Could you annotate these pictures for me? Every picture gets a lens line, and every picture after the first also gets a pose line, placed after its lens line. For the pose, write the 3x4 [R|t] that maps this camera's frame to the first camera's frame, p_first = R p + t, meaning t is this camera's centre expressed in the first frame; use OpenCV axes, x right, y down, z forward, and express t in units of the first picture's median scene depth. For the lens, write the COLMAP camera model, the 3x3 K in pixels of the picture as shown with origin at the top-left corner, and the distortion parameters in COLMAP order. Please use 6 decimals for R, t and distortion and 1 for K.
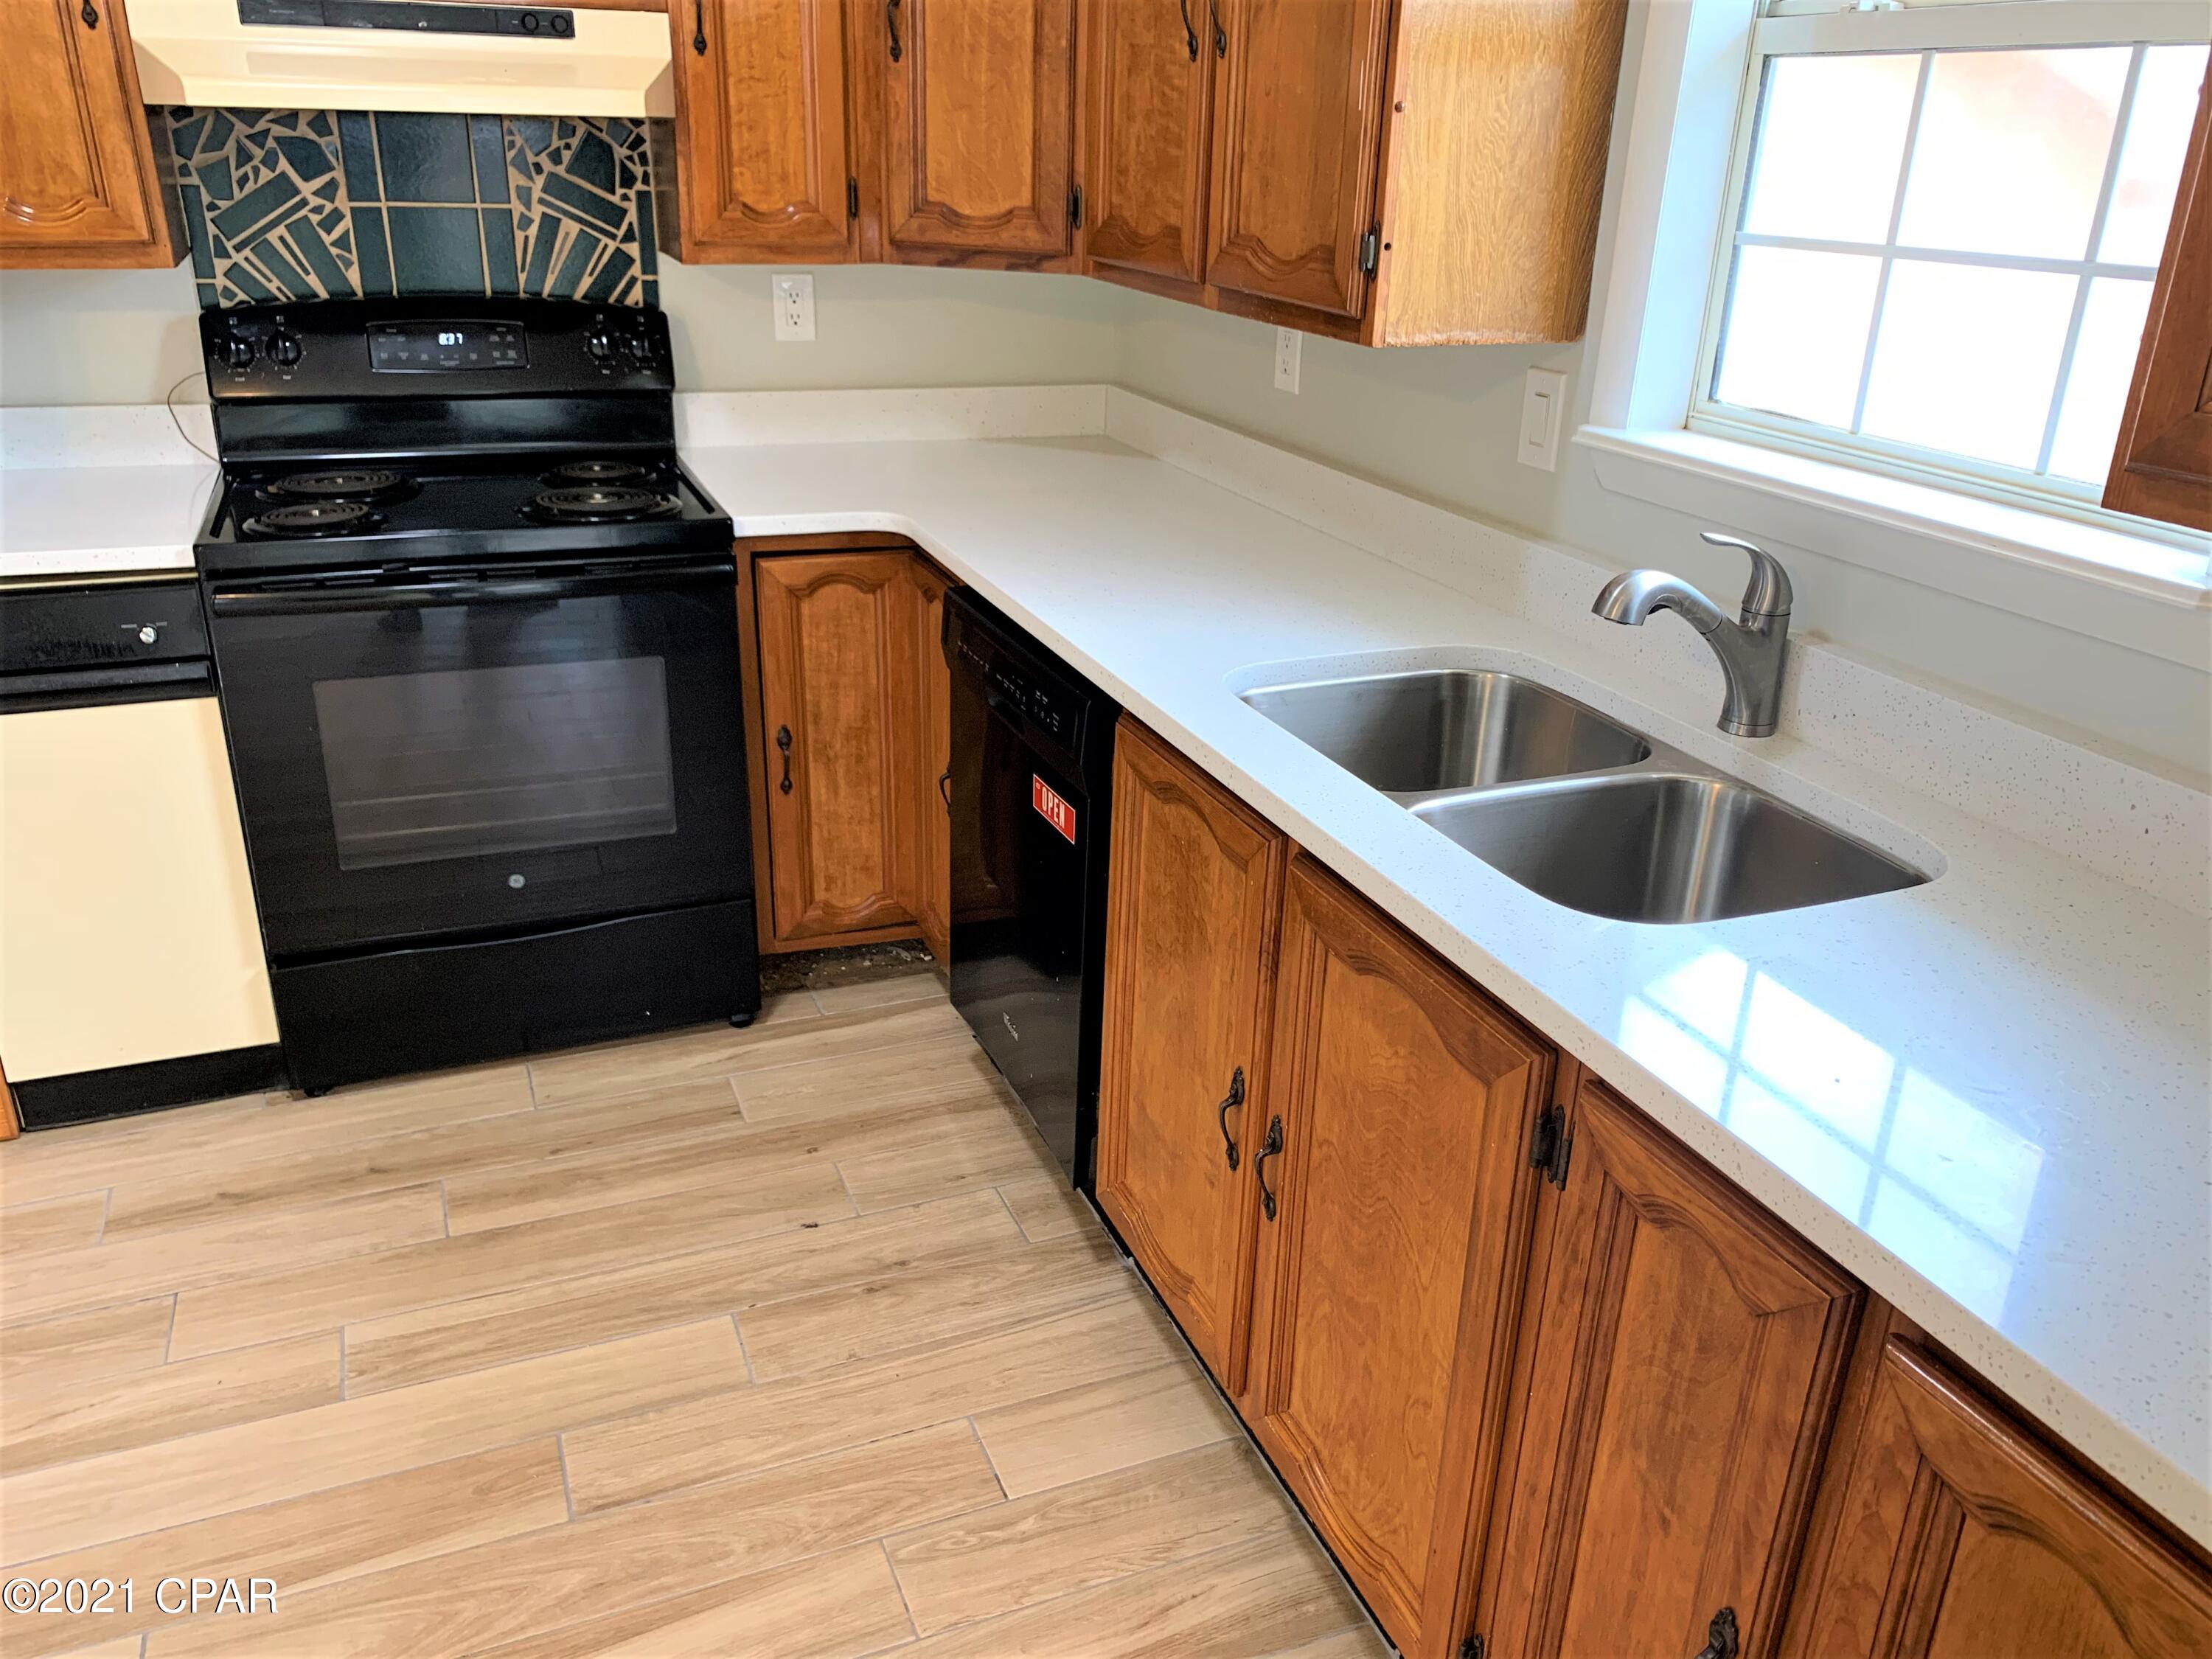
lens RADIAL K [[1710.3, 0, 1120.8], [0, 1710.3, 828.7], [0, 0, 1]] dist [0.031029, -0.009207]
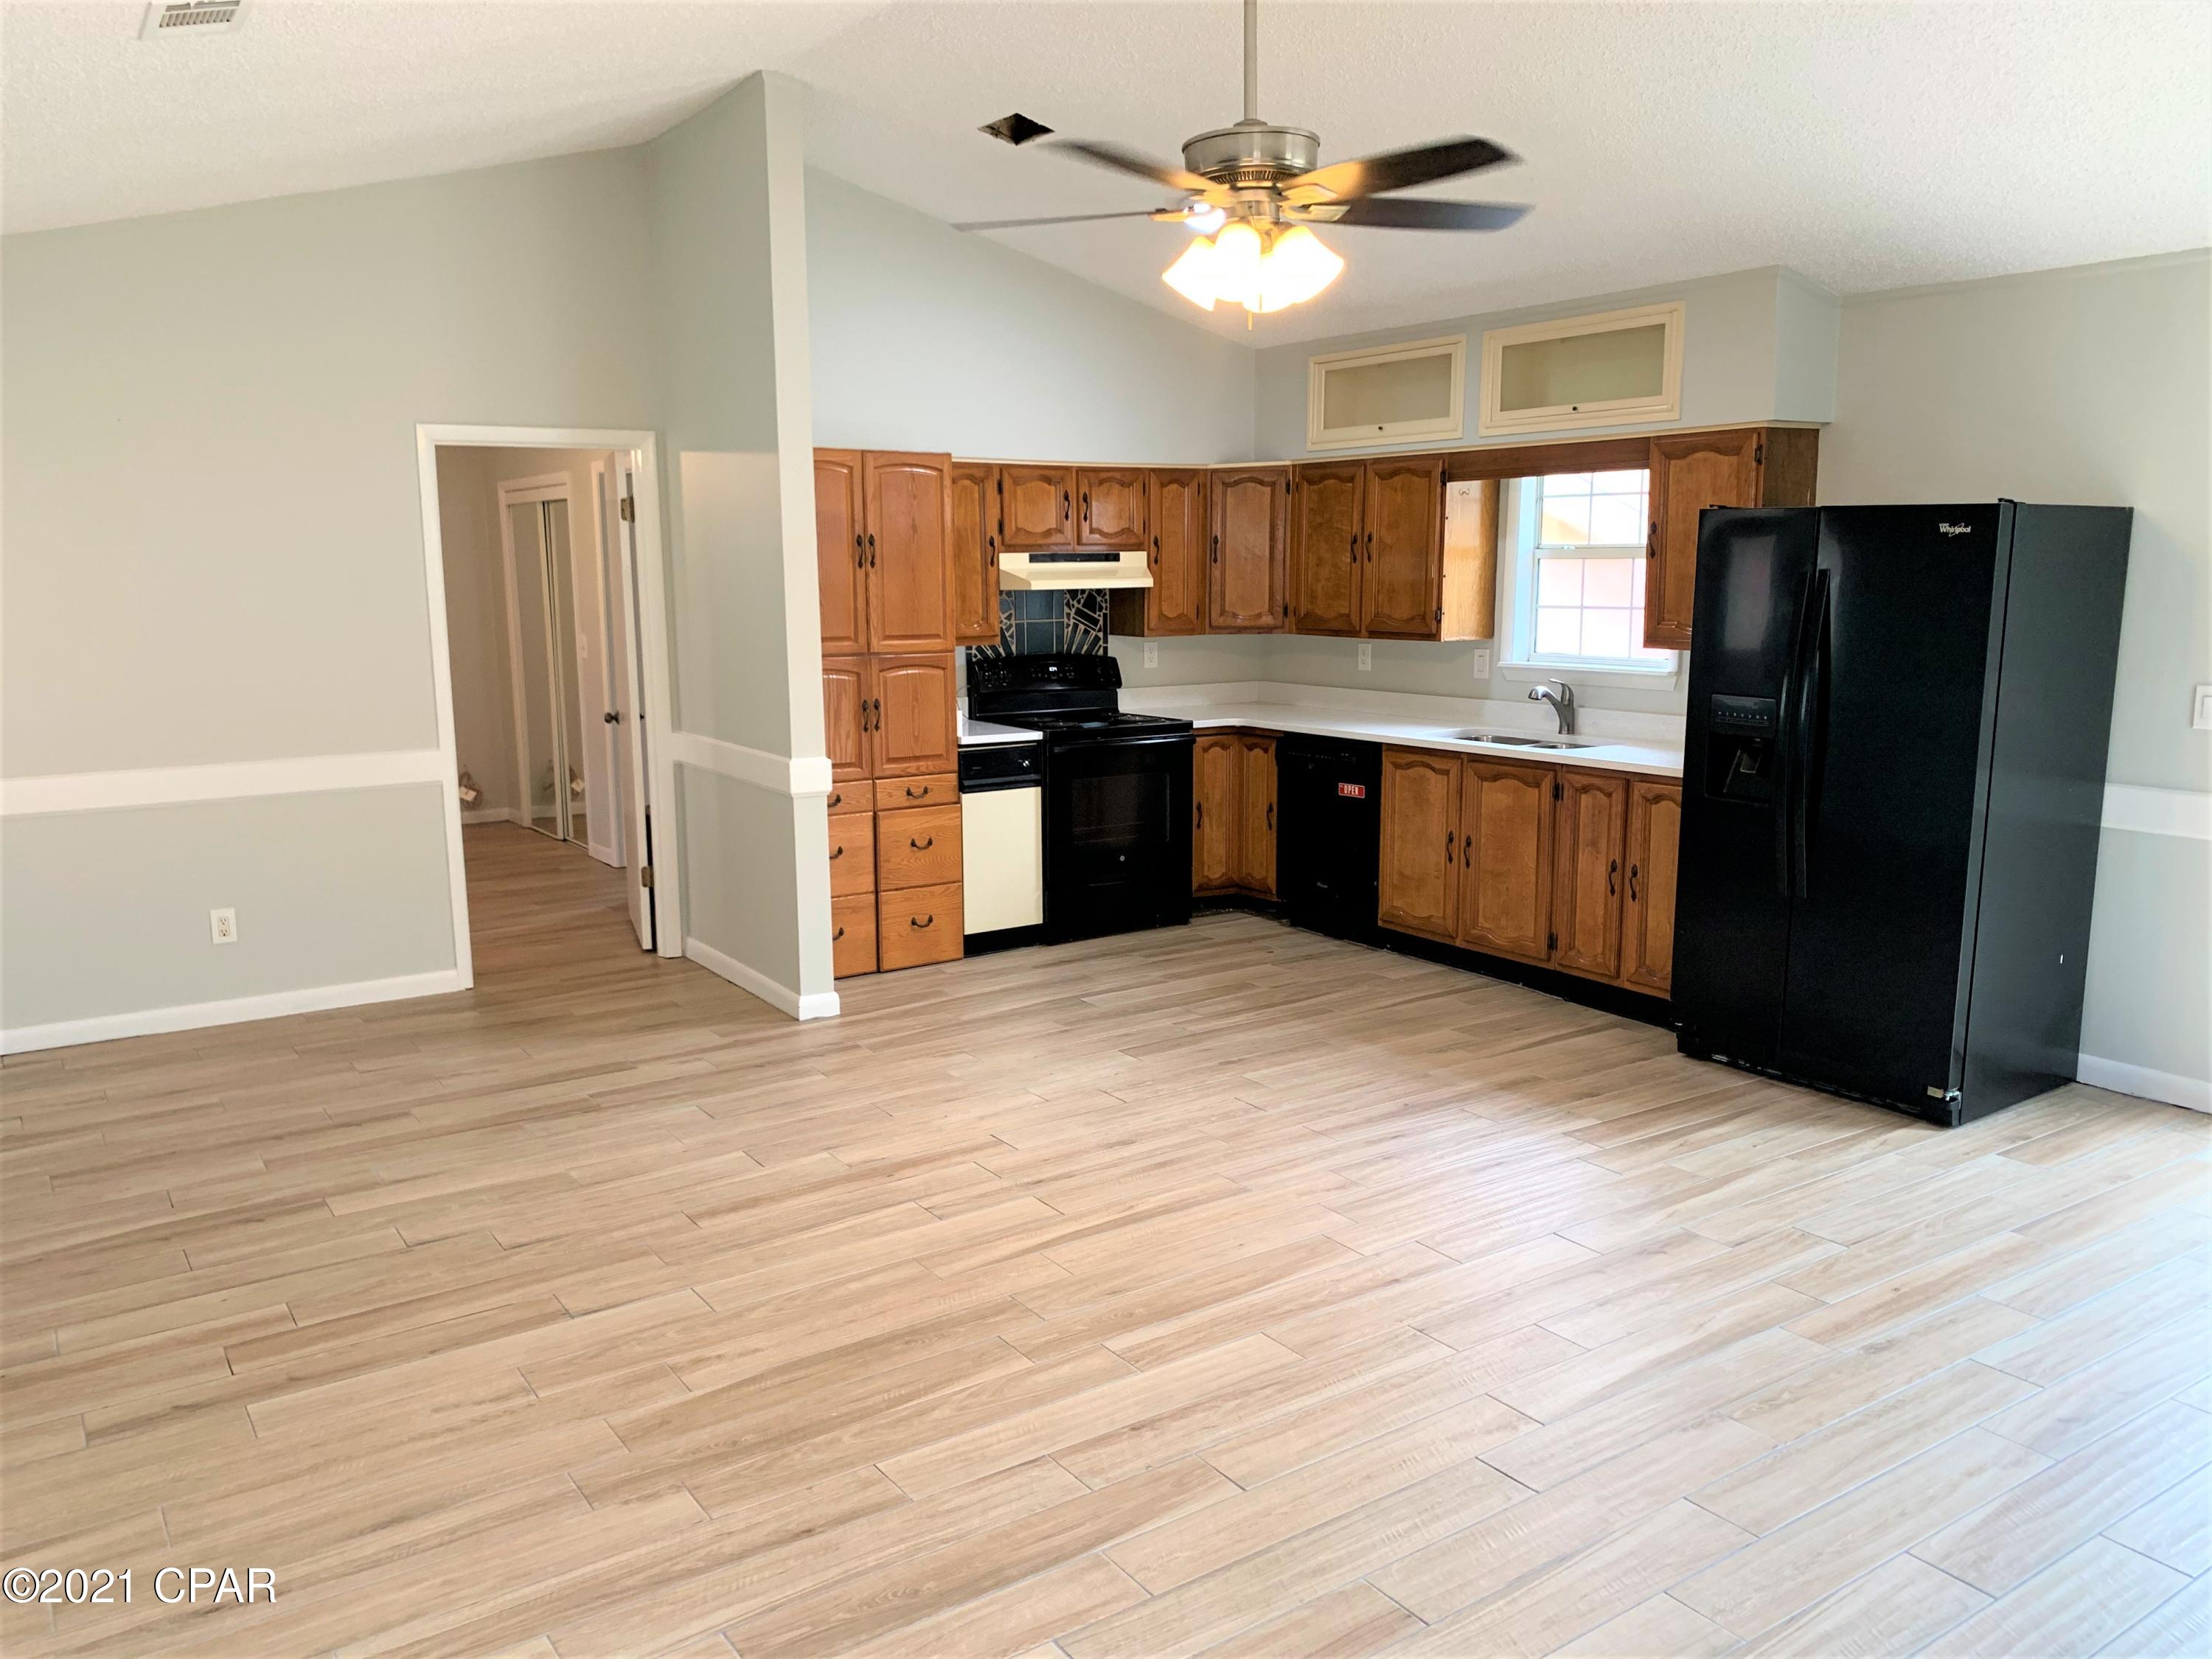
lens RADIAL K [[1710.3, 0, 1088.1], [0, 1710.3, 837.5], [0, 0, 1]] dist [0.031029, -0.009207]
pose [[0.979373, -0.064306, 0.191556, -0.992795], [0.106239, 0.970273, -0.217446, 0.622589], [-0.171879, 0.233311, 0.957091, -1.669941]]
